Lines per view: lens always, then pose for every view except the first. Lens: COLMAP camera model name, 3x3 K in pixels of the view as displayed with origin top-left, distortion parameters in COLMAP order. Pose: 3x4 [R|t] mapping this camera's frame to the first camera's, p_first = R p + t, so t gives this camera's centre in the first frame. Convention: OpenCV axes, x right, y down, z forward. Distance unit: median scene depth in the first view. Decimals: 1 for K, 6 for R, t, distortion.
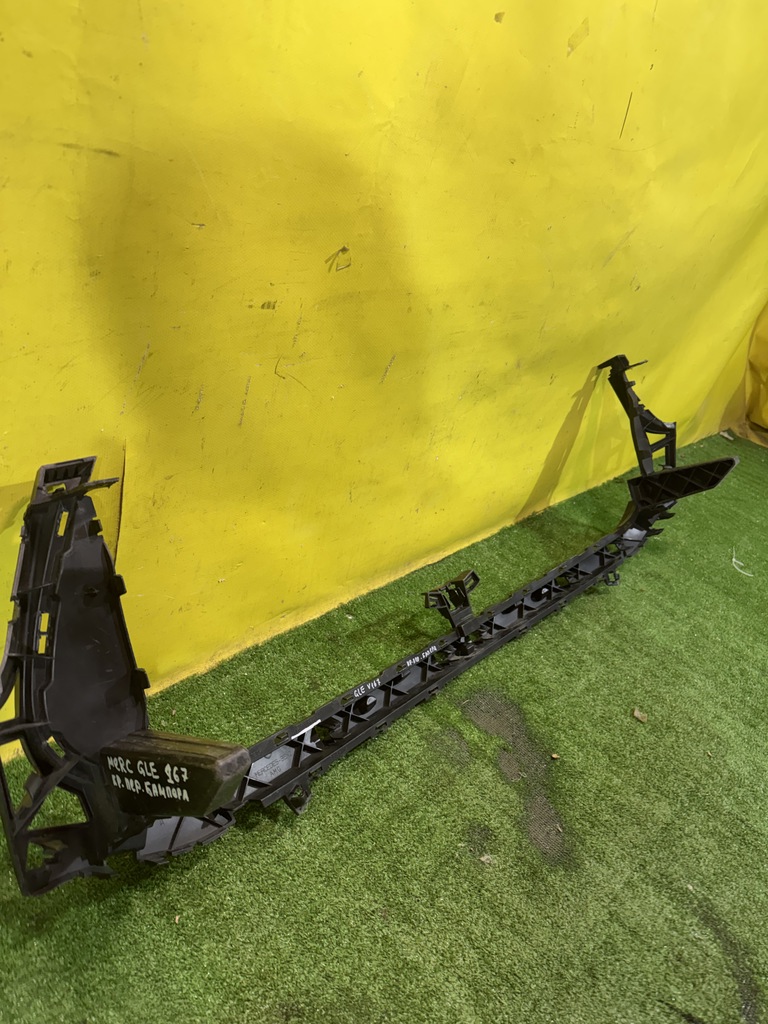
lens RADIAL K [[727.3, 0, 367.3], [0, 727.3, 507.1], [0, 0, 1]] dist [0.013072, -0.018866]
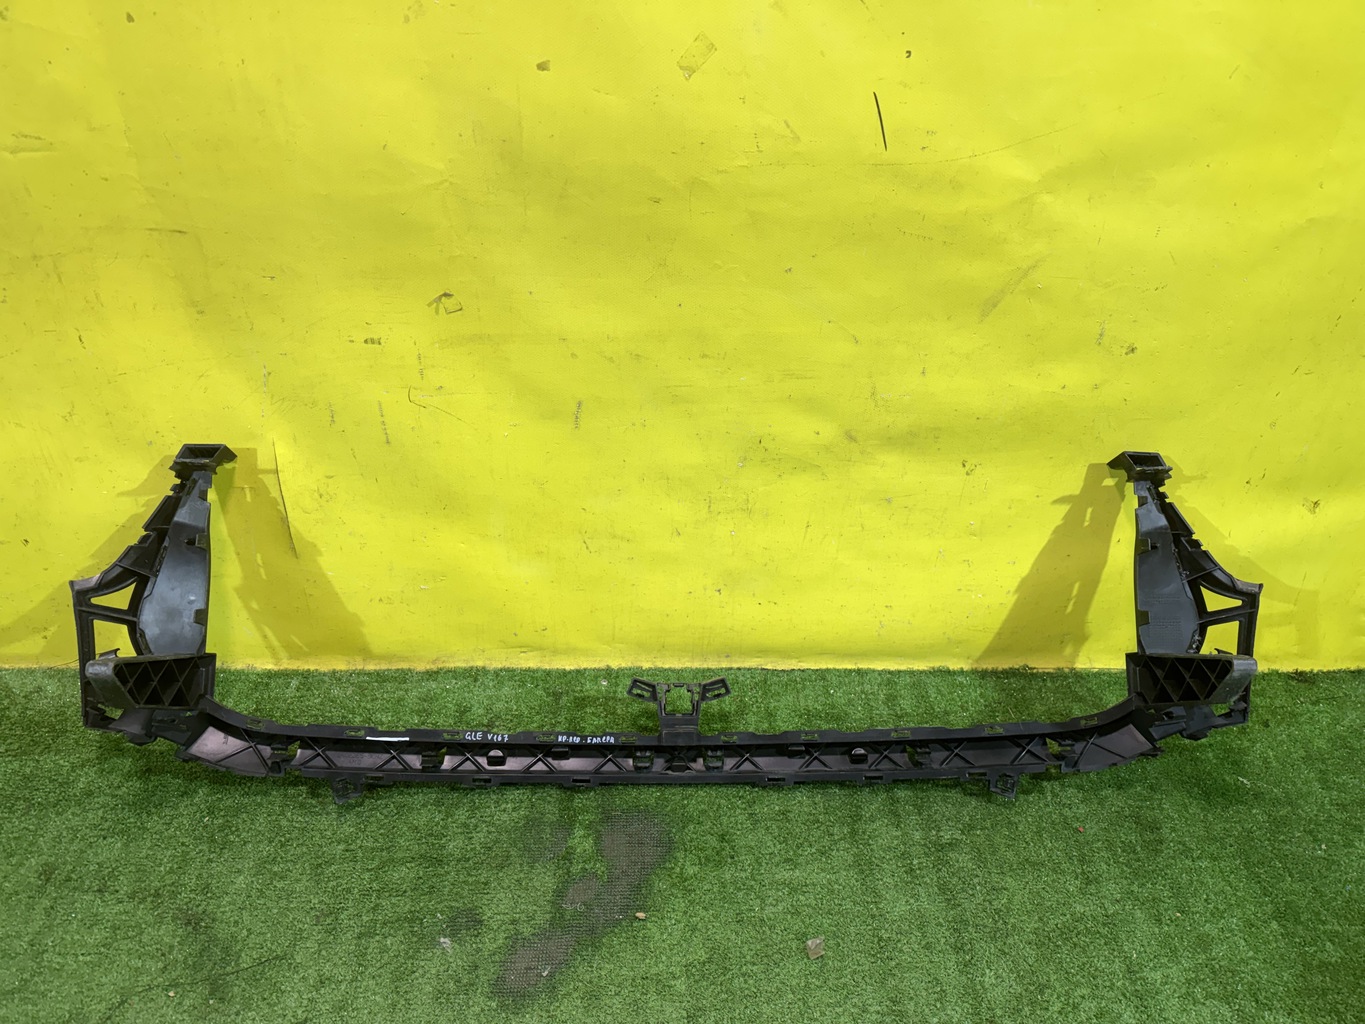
lens RADIAL K [[969.5, 0, 668.8], [0, 969.5, 510.1], [0, 0, 1]] dist [0.013072, -0.018866]
pose [[0.689806, 0.206287, -0.693983, 1.146200], [-0.236827, 0.970107, 0.052963, -0.191707], [0.684164, 0.127820, 0.718040, 0.244157]]
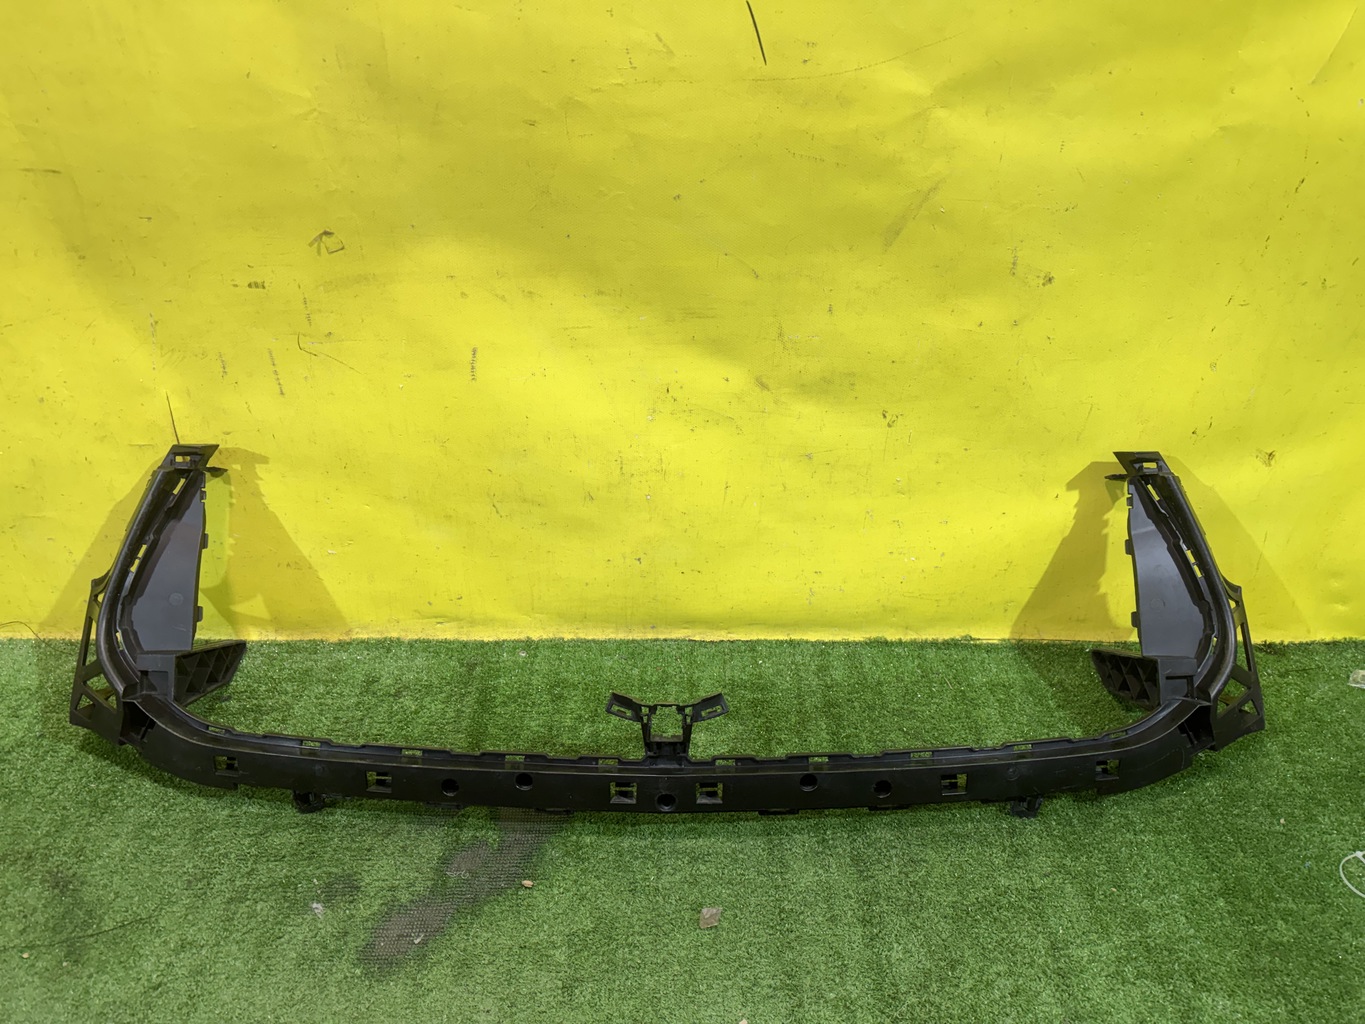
lens RADIAL K [[969.5, 0, 661.6], [0, 969.5, 510.8], [0, 0, 1]] dist [0.013072, -0.018866]
pose [[0.660617, 0.175439, -0.729936, 1.252368], [-0.228548, 0.973157, 0.027054, -0.114098], [0.715089, 0.148953, 0.682980, 0.441042]]
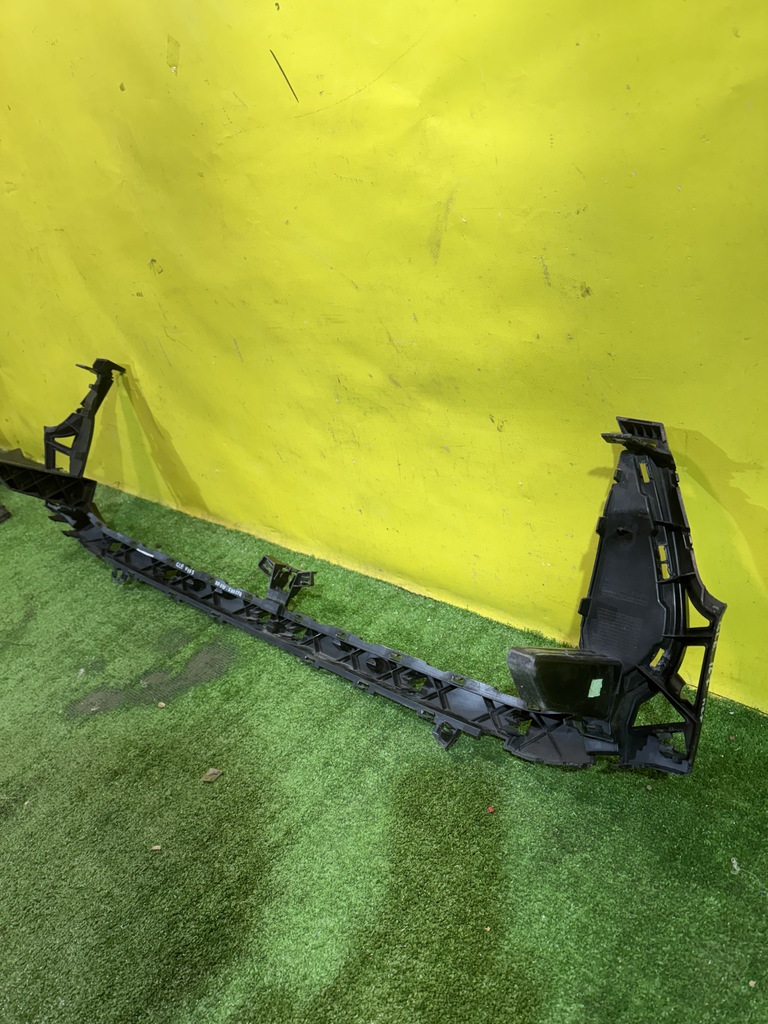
lens RADIAL K [[727.3, 0, 373.2], [0, 727.3, 514.4], [0, 0, 1]] dist [0.013072, -0.018866]
pose [[-0.016062, 0.296970, -0.954752, 1.525546], [-0.299307, 0.909661, 0.287980, -0.423489], [0.954022, 0.290389, 0.074274, 1.407303]]
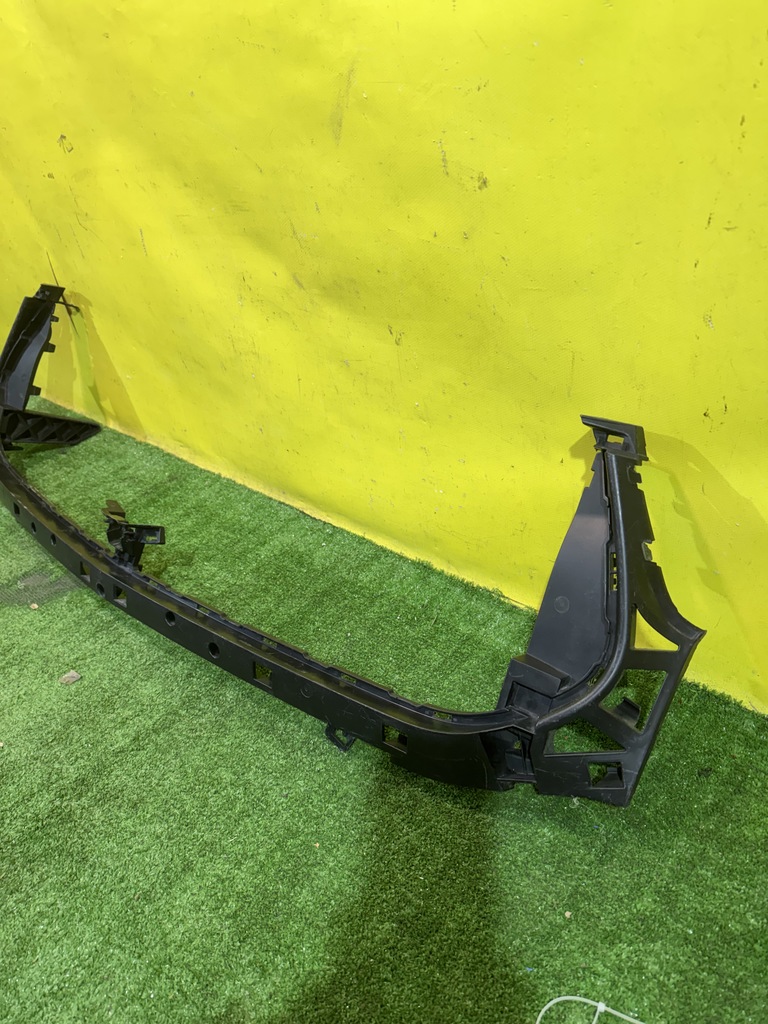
lens RADIAL K [[727.3, 0, 354.0], [0, 727.3, 508.8], [0, 0, 1]] dist [0.013072, -0.018866]
pose [[-0.017127, 0.348296, -0.937228, 1.490866], [-0.384898, 0.862832, 0.327682, -0.389346], [0.922800, 0.366349, 0.119281, 1.540947]]
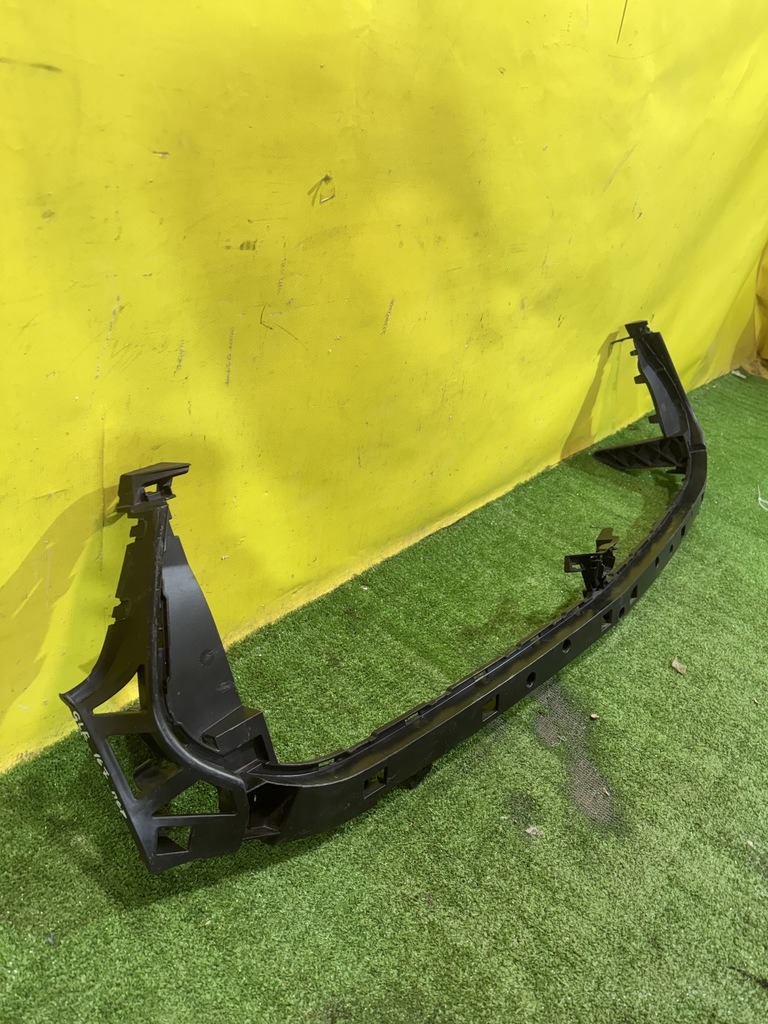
lens RADIAL K [[727.3, 0, 370.8], [0, 727.3, 505.1], [0, 0, 1]] dist [0.013072, -0.018866]
pose [[0.996888, -0.078717, -0.004323, -0.006057], [0.078807, 0.996496, 0.028029, 0.025475], [0.002102, -0.028283, 0.999598, 0.080868]]
